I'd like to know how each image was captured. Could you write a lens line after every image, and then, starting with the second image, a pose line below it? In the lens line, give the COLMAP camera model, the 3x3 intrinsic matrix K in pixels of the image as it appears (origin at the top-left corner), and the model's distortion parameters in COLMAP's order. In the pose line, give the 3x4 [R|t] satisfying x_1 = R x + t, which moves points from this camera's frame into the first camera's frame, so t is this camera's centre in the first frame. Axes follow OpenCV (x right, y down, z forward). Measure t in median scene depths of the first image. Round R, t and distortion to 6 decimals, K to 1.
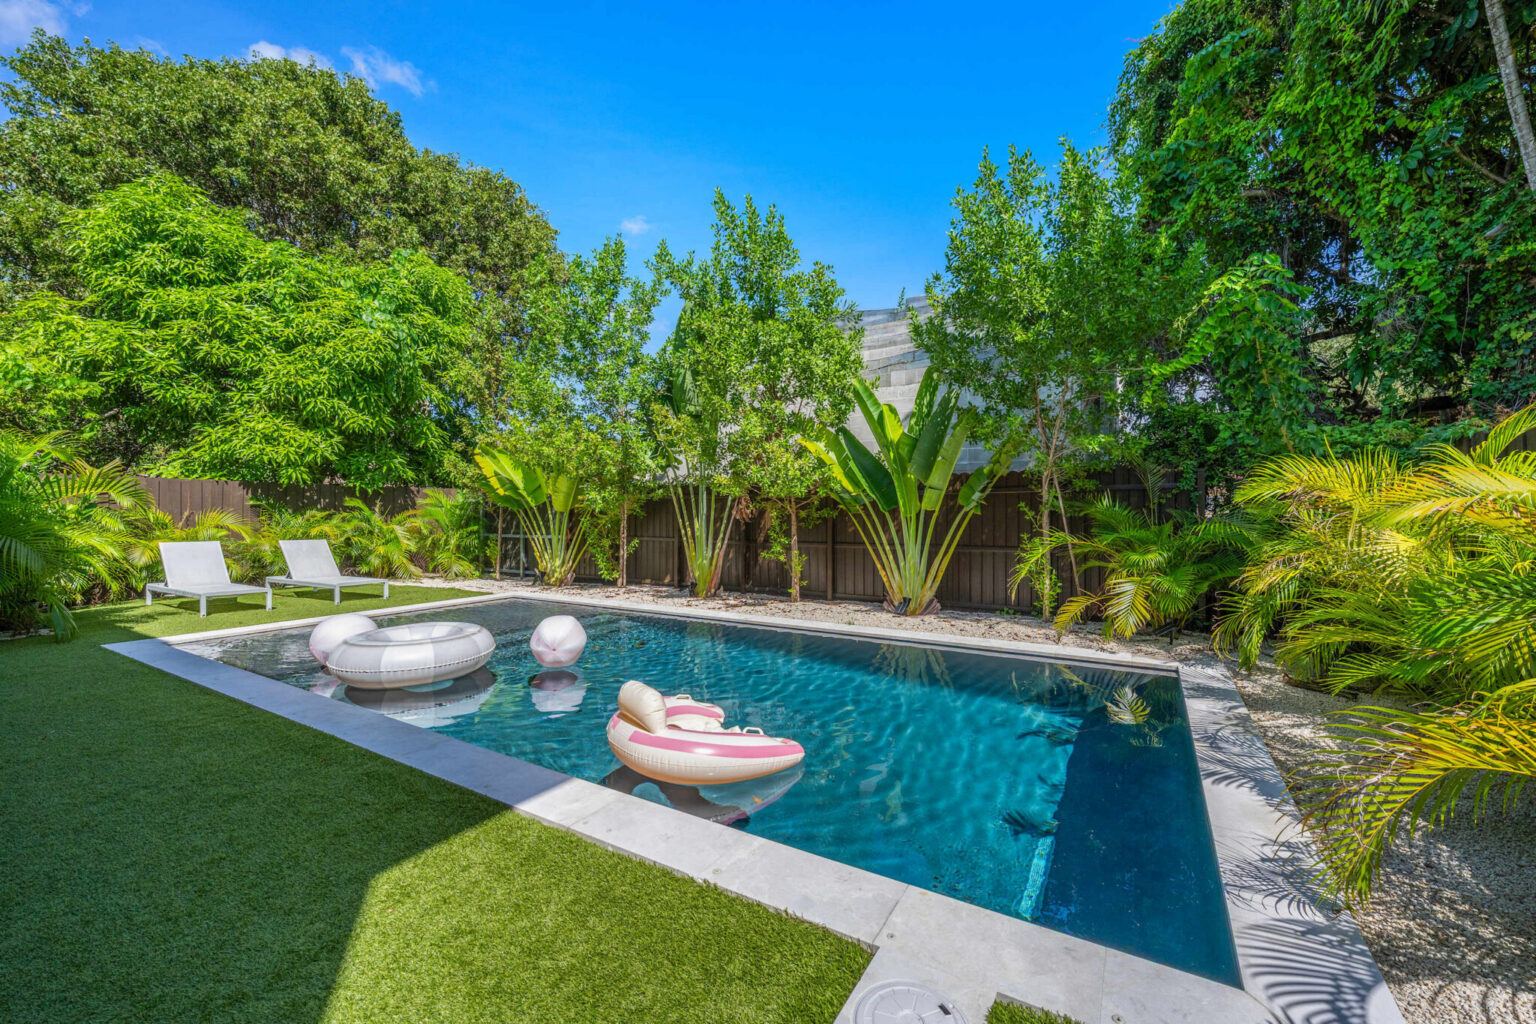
lens RADIAL K [[732.7, 0, 763.4], [0, 732.7, 512.7], [0, 0, 1]] dist [-0.000522, -0.000869]
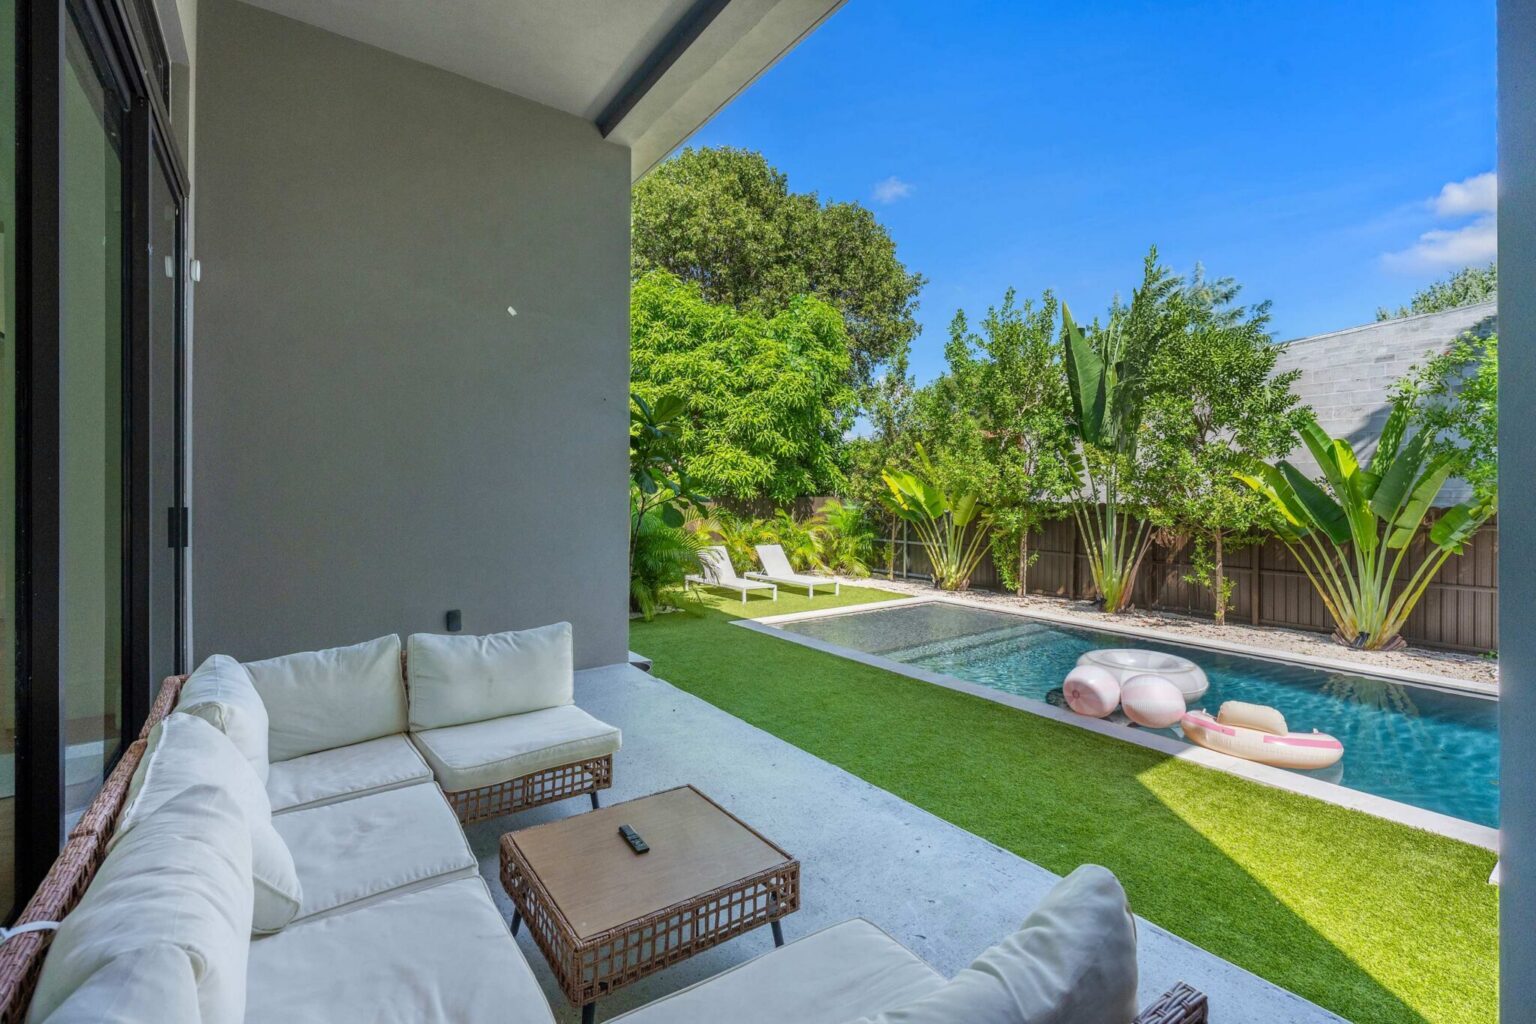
lens RADIAL K [[732.7, 0, 754.6], [0, 732.7, 498.8], [0, 0, 1]] dist [-0.000522, -0.000869]
pose [[0.907911, 0.009545, -0.419054, -0.091578], [-0.014287, 0.999864, -0.008178, -0.029952], [0.418919, 0.013412, 0.907924, -0.171259]]
